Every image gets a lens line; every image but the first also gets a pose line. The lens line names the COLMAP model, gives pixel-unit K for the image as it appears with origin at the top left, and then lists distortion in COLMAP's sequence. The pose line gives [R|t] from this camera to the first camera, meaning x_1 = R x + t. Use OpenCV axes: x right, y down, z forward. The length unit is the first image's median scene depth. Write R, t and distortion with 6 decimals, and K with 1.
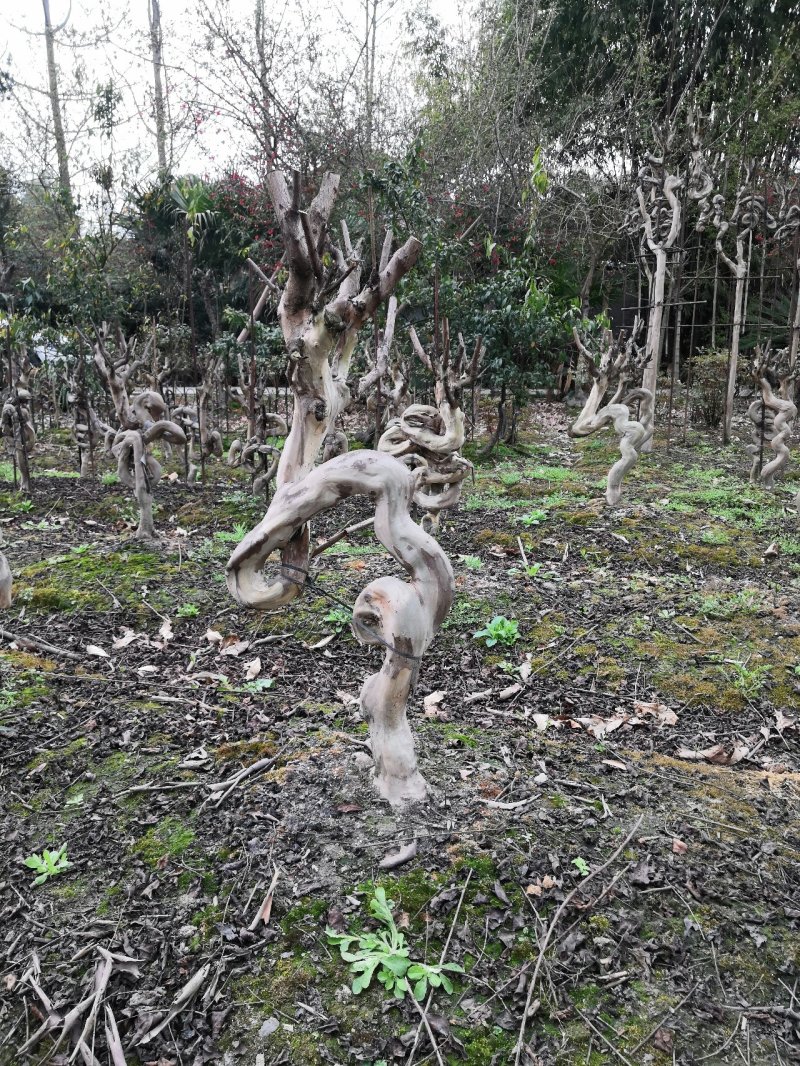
lens RADIAL K [[838.7, 0, 398.9], [0, 838.7, 526.3], [0, 0, 1]] dist [-0.008942, 0.049493]
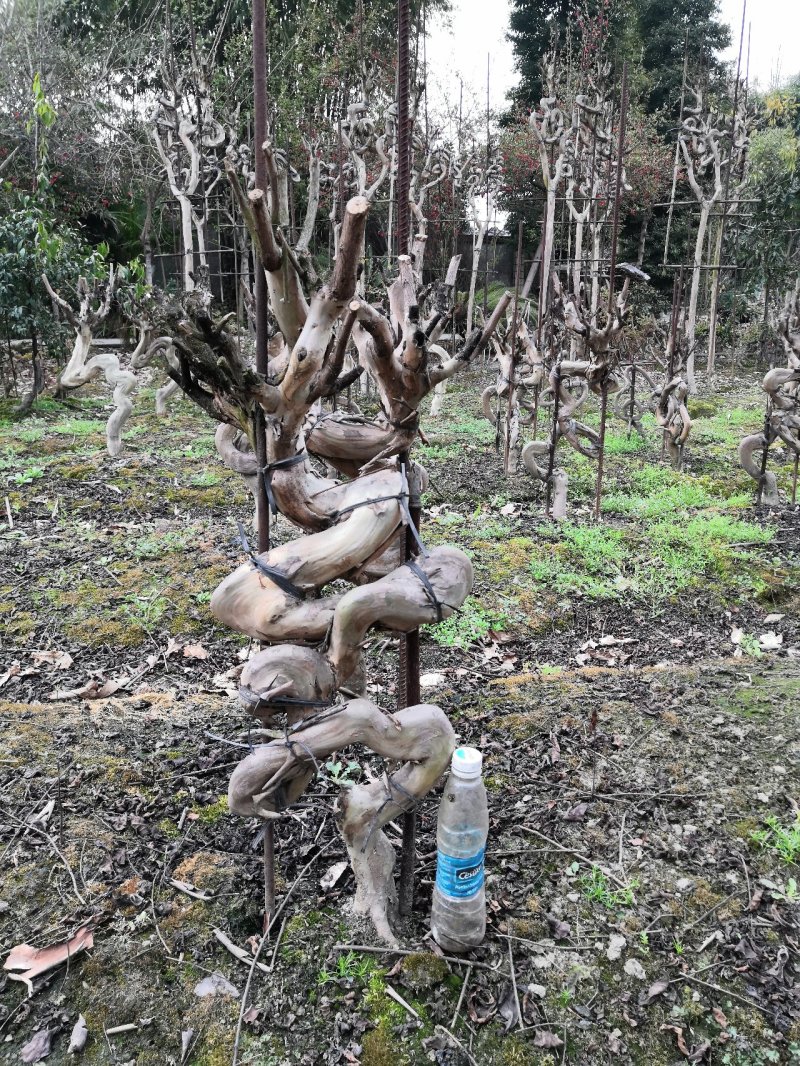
lens RADIAL K [[838.7, 0, 398.9], [0, 838.7, 526.3], [0, 0, 1]] dist [-0.008942, 0.049493]
pose [[0.907514, -0.111063, 0.405073, 0.165165], [0.086645, 0.993166, 0.078190, 0.009688], [-0.410988, -0.035861, 0.910935, -0.056241]]
